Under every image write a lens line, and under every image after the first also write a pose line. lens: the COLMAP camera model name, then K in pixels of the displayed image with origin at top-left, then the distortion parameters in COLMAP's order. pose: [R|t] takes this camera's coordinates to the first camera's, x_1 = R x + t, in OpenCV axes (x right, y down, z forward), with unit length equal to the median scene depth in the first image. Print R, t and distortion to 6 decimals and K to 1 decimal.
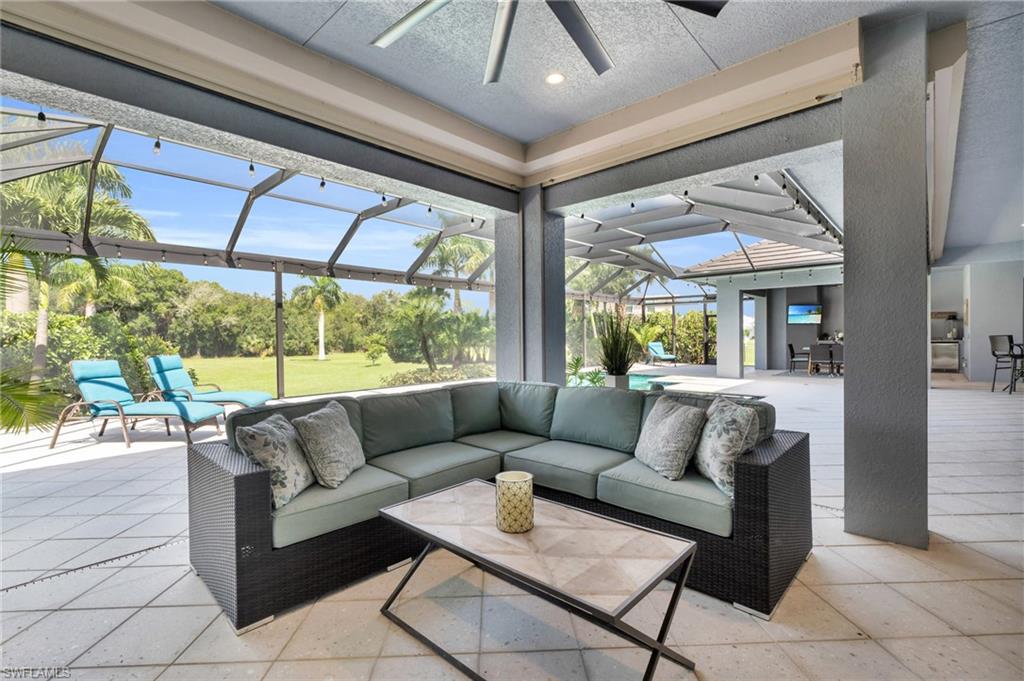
lens RADIAL K [[457.4, 0, 507.5], [0, 457.4, 338.6], [0, 0, 1]] dist [-0.000440, -0.000031]
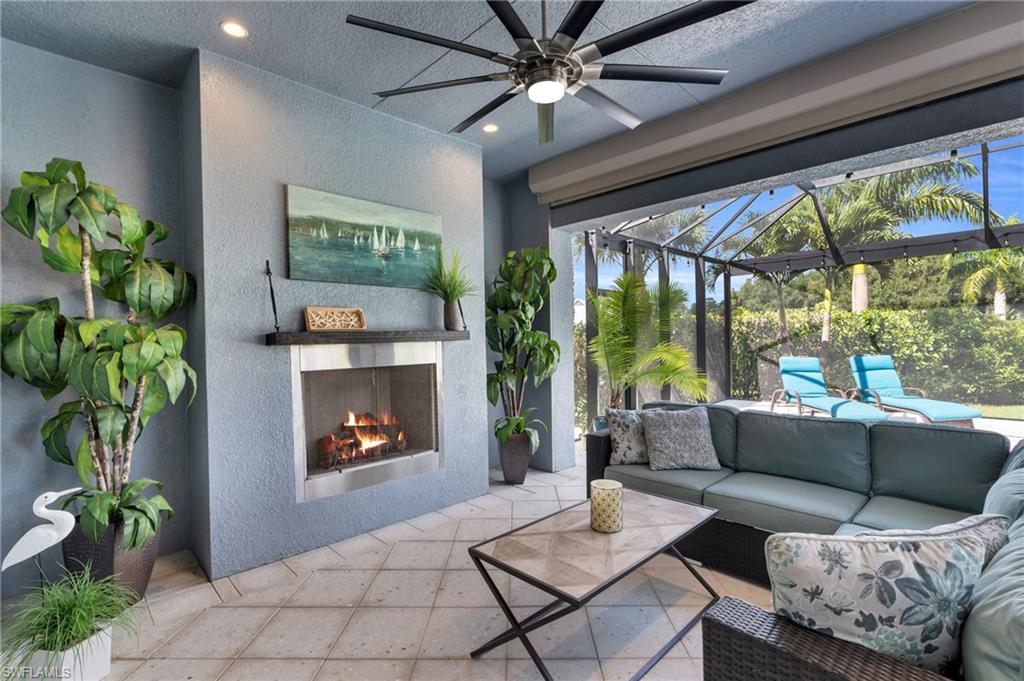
lens RADIAL K [[474.3, 0, 501.9], [0, 474.3, 340.8], [0, 0, 1]] dist [-0.005296, -0.000269]
pose [[-0.058389, 0.017549, -0.998140, 0.424520], [0.014685, 0.999752, 0.016718, -0.029874], [0.998186, -0.013681, -0.058632, 0.282616]]
